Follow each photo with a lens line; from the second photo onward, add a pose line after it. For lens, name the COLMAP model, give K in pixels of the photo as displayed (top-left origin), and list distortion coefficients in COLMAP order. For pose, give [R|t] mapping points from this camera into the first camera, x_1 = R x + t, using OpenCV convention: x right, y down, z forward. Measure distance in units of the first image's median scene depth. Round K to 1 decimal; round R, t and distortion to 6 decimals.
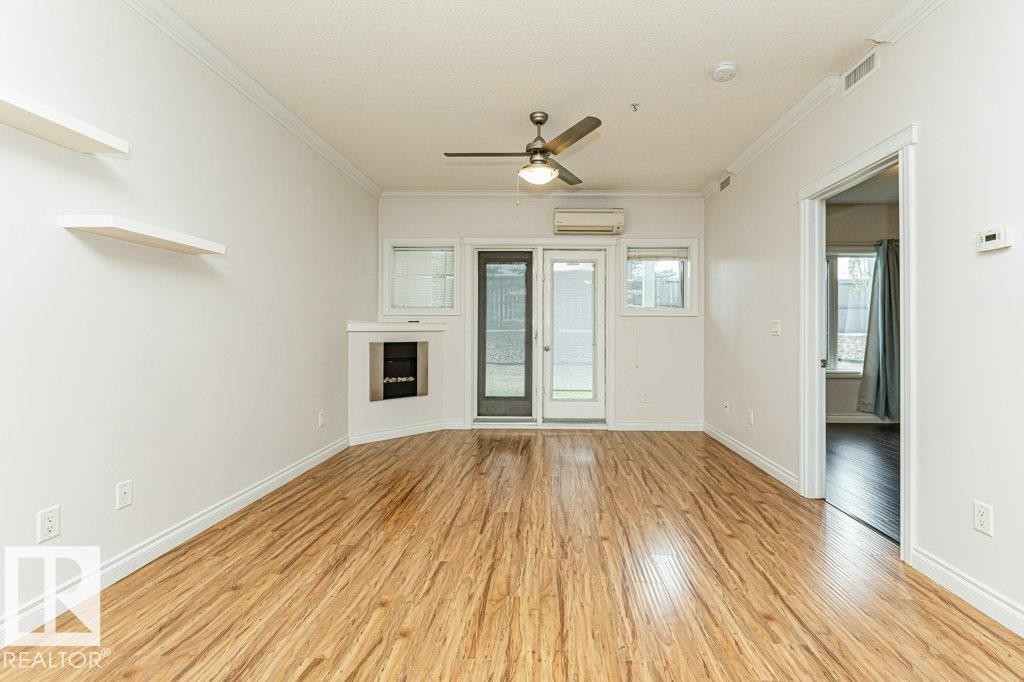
lens RADIAL K [[483.7, 0, 512.0], [0, 483.7, 341.0], [0, 0, 1]] dist [0.001010, 0.000381]
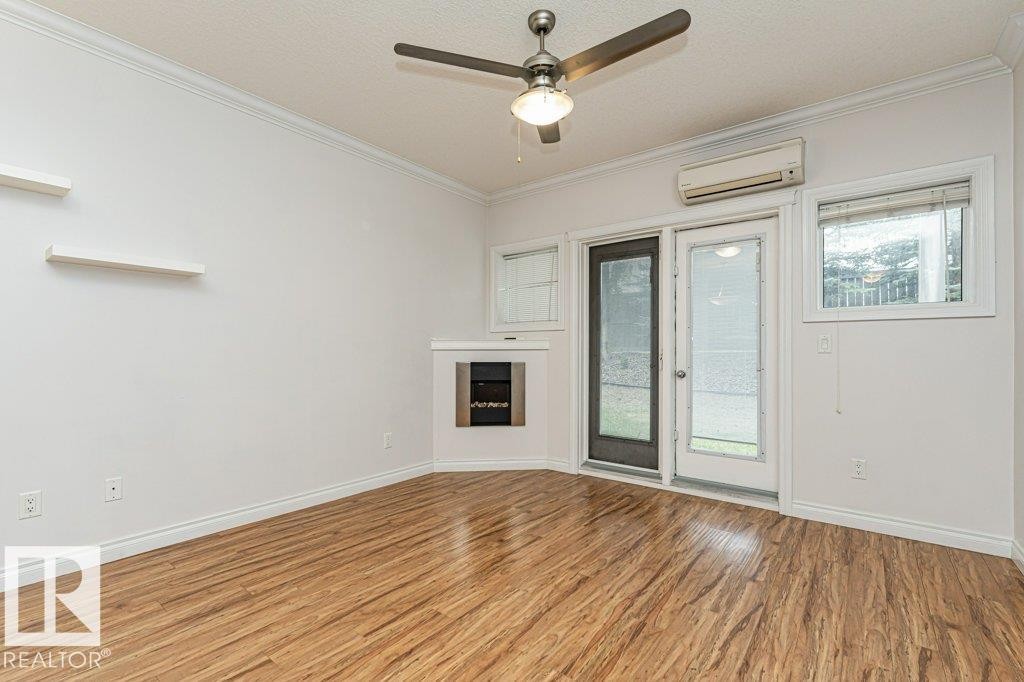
lens RADIAL K [[456.6, 0, 510.1], [0, 456.6, 357.8], [0, 0, 1]] dist [-0.002381, 0.000201]
pose [[0.783767, 0.006059, -0.621025, 0.294993], [-0.012812, 0.999897, -0.006415, -0.000881], [0.620923, 0.012984, 0.783764, 0.354143]]
